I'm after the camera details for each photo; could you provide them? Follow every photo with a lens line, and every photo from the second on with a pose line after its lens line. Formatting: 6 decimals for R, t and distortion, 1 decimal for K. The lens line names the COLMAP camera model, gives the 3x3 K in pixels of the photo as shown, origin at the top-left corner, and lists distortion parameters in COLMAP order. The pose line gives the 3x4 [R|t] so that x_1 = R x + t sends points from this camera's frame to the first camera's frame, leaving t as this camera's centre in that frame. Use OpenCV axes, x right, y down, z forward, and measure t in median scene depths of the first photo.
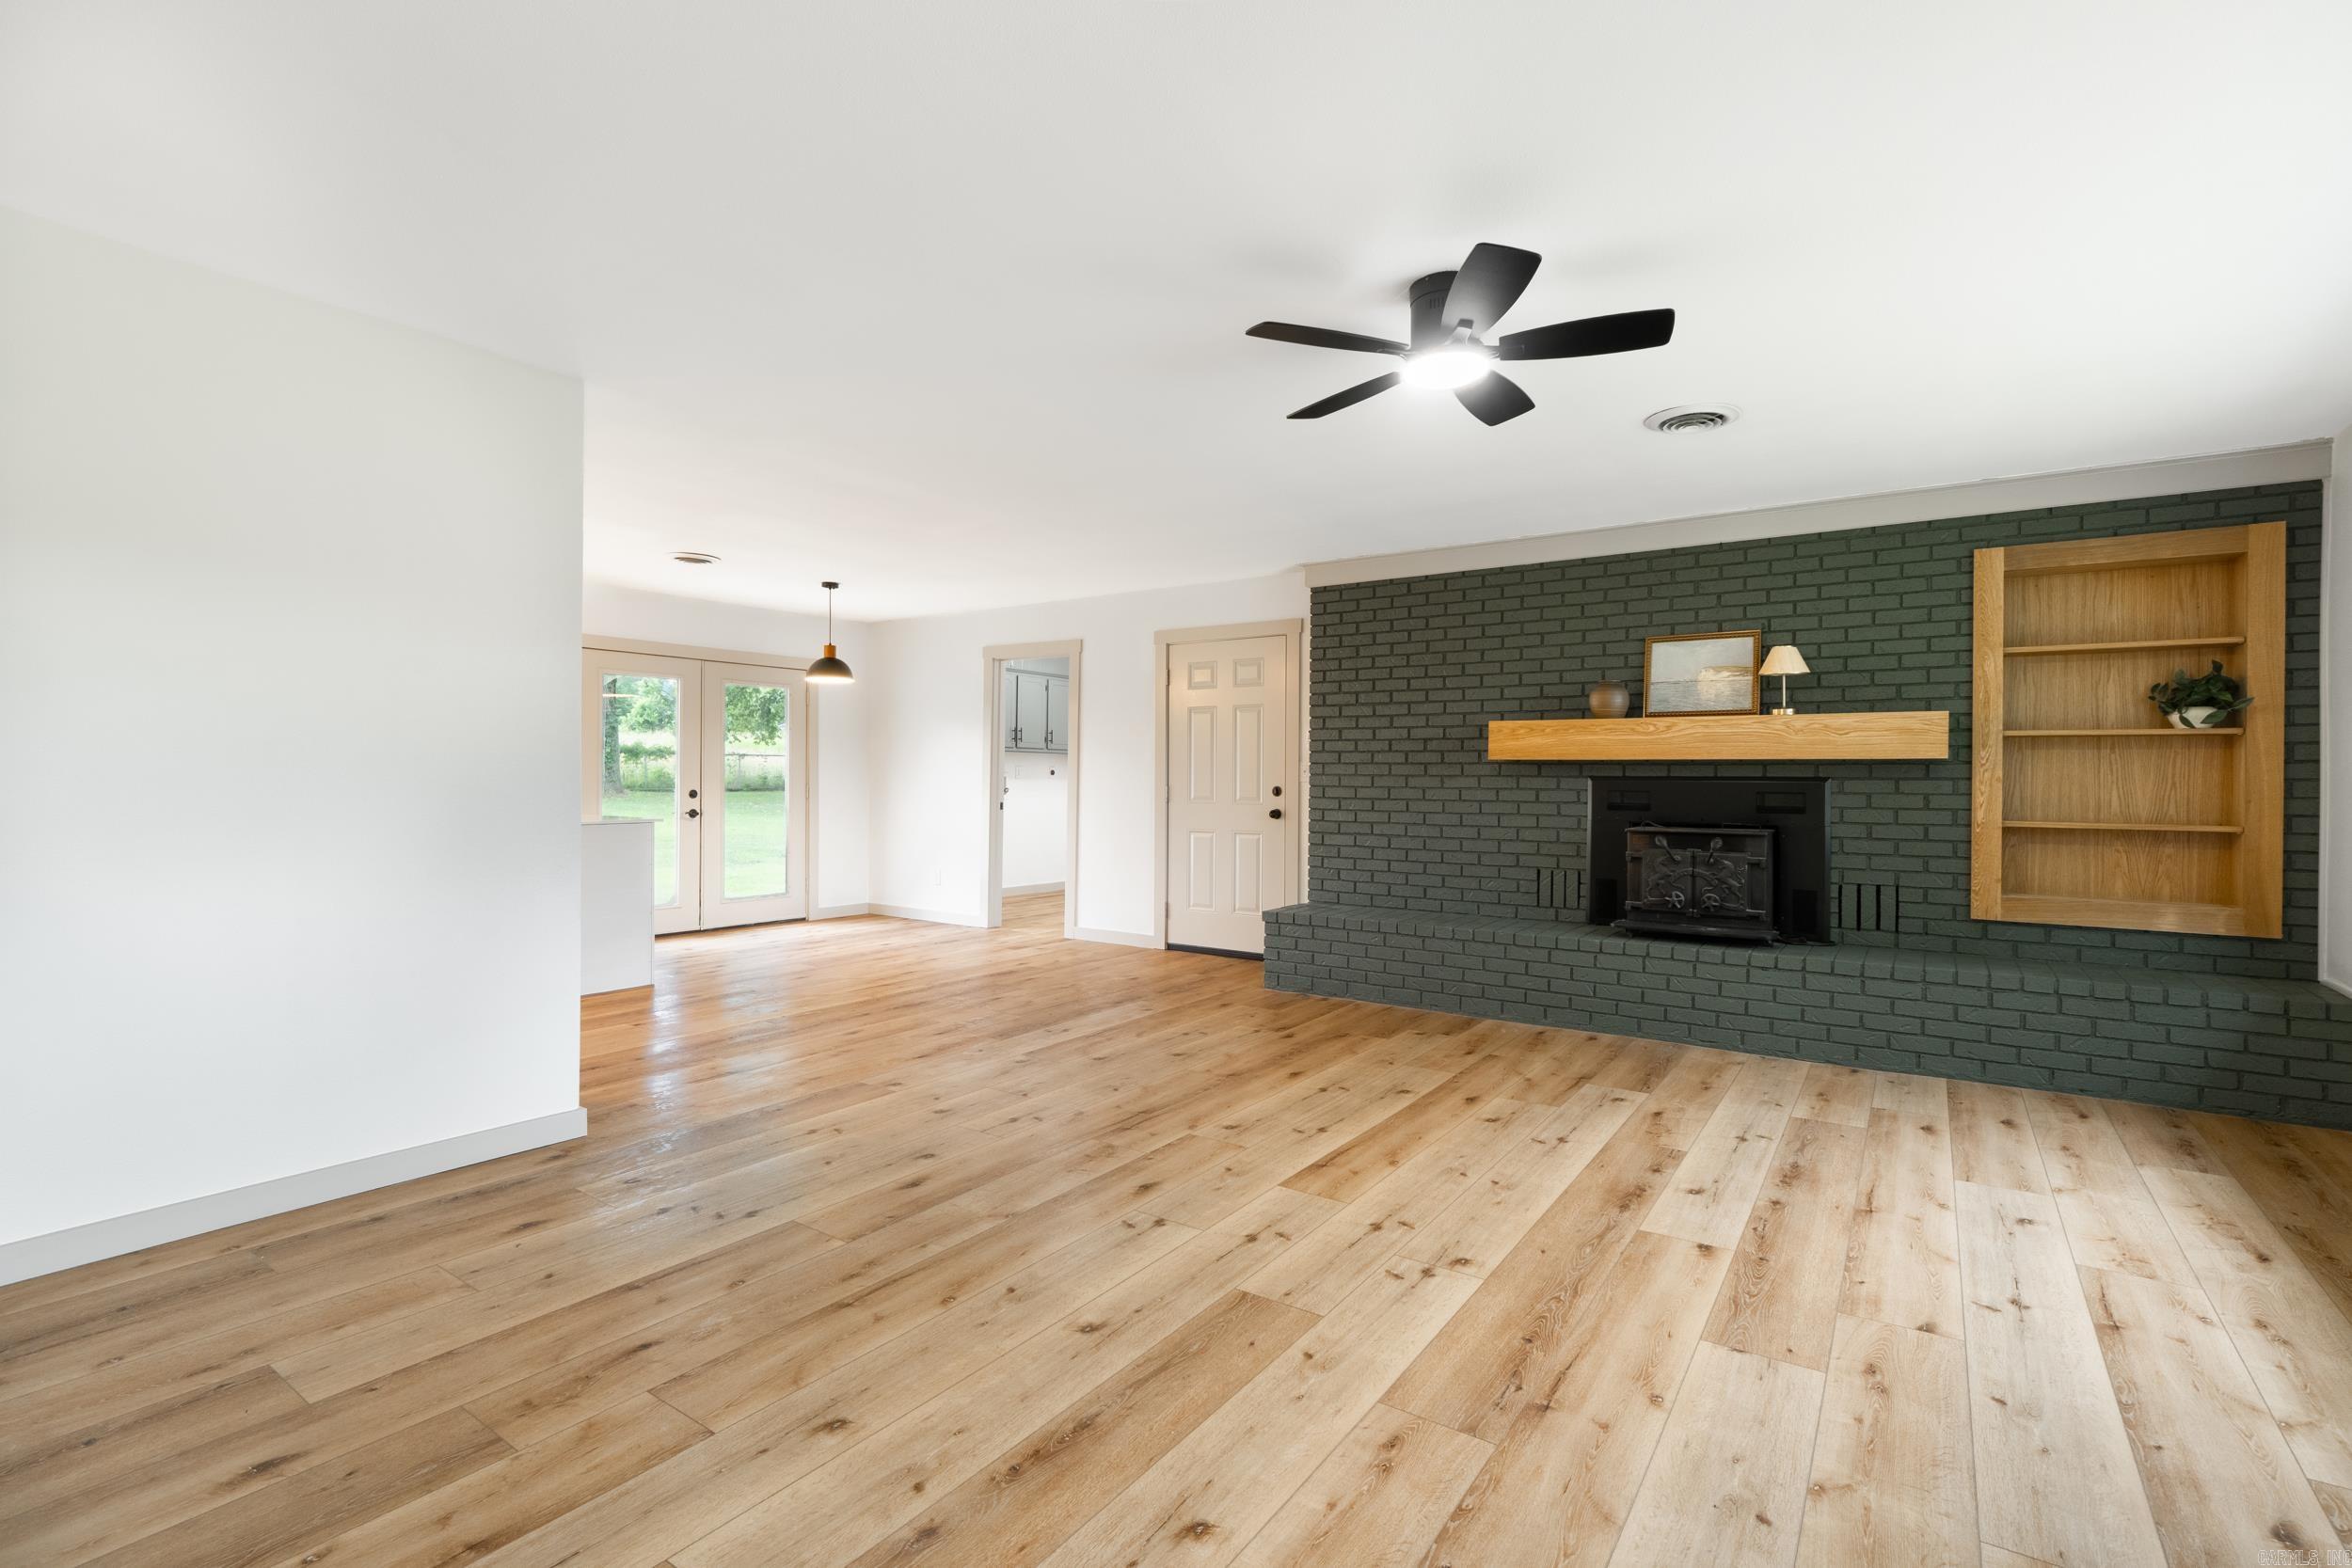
lens RADIAL K [[1080.4, 0, 1176.0], [0, 1080.4, 784.0], [0, 0, 1]] dist [-0.006257, 0.001072]
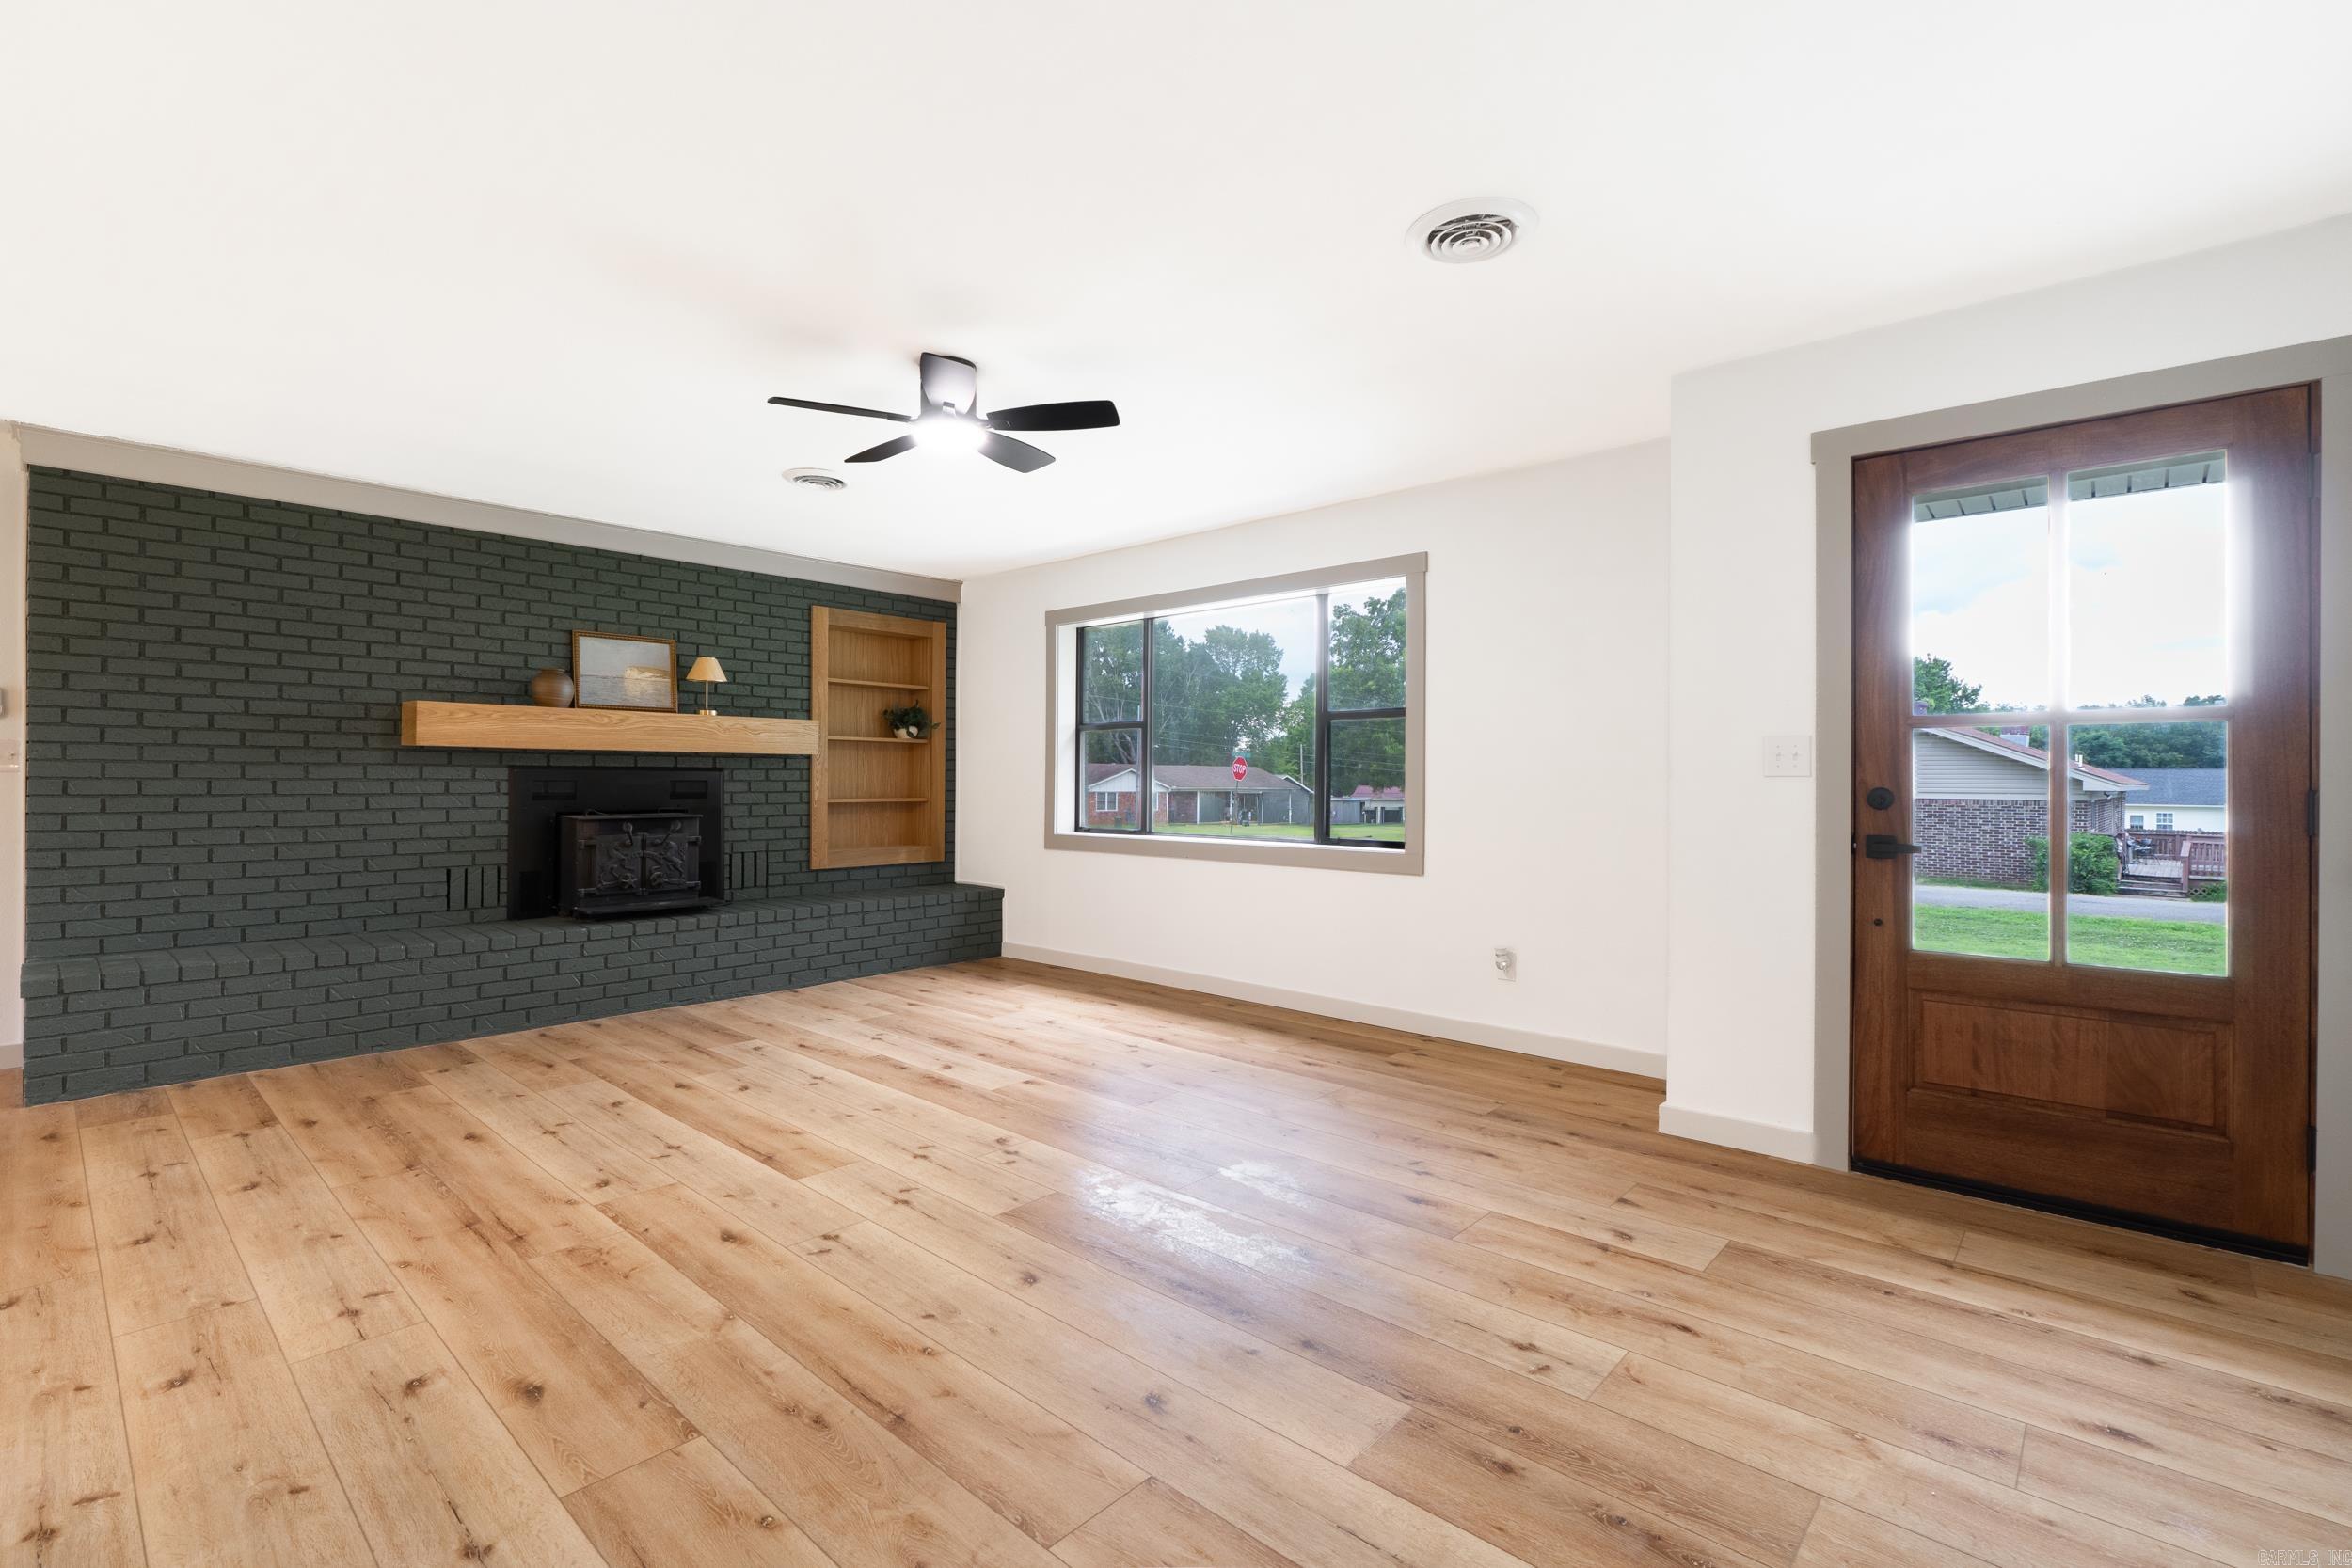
lens RADIAL K [[1040.2, 0, 1176.0], [0, 1040.2, 784.0], [0, 0, 1]] dist [-0.001917, -0.000712]
pose [[0.133525, -0.012050, 0.990972, -0.649218], [-0.000331, 0.999925, 0.012203, -0.003059], [-0.991045, -0.001958, 0.133511, 0.426779]]
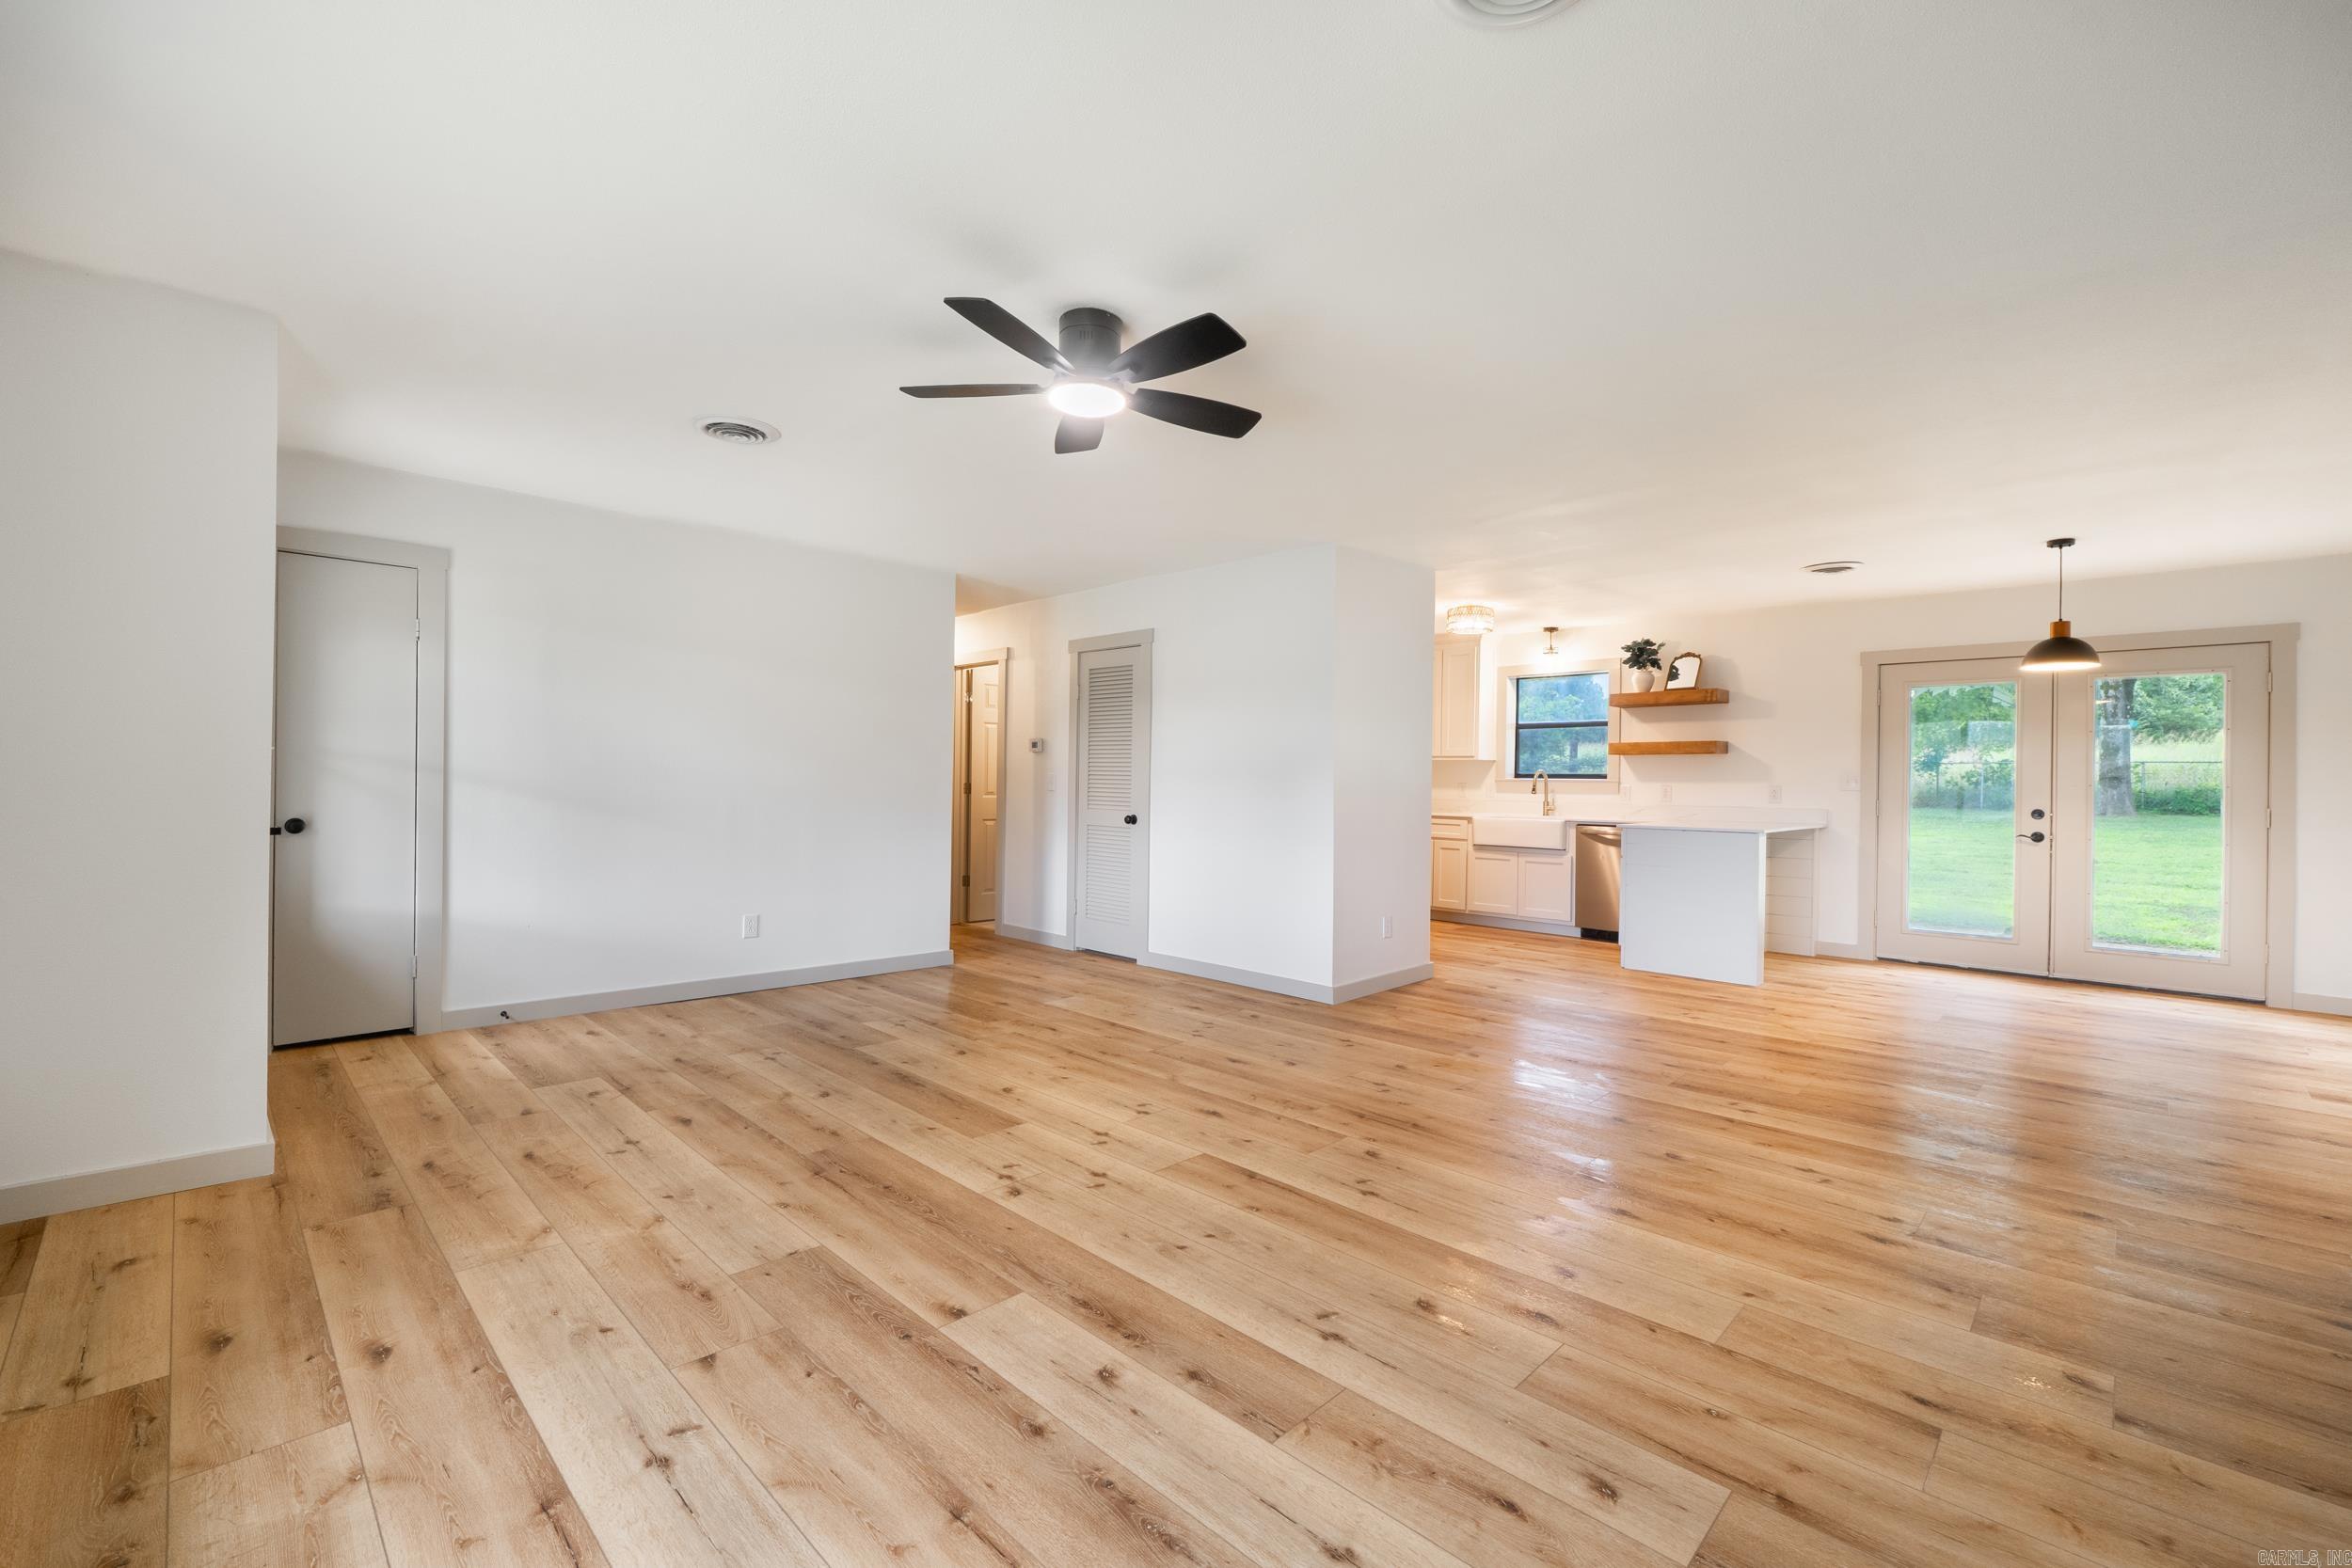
lens RADIAL K [[1001.2, 0, 1176.0], [0, 1001.2, 784.0], [0, 0, 1]] dist [0.002120, 0.000017]
pose [[-0.177157, -0.007255, -0.984156, 0.891070], [-0.018409, 0.999822, -0.004057, 0.002174], [0.984010, 0.017398, -0.177259, 0.927637]]
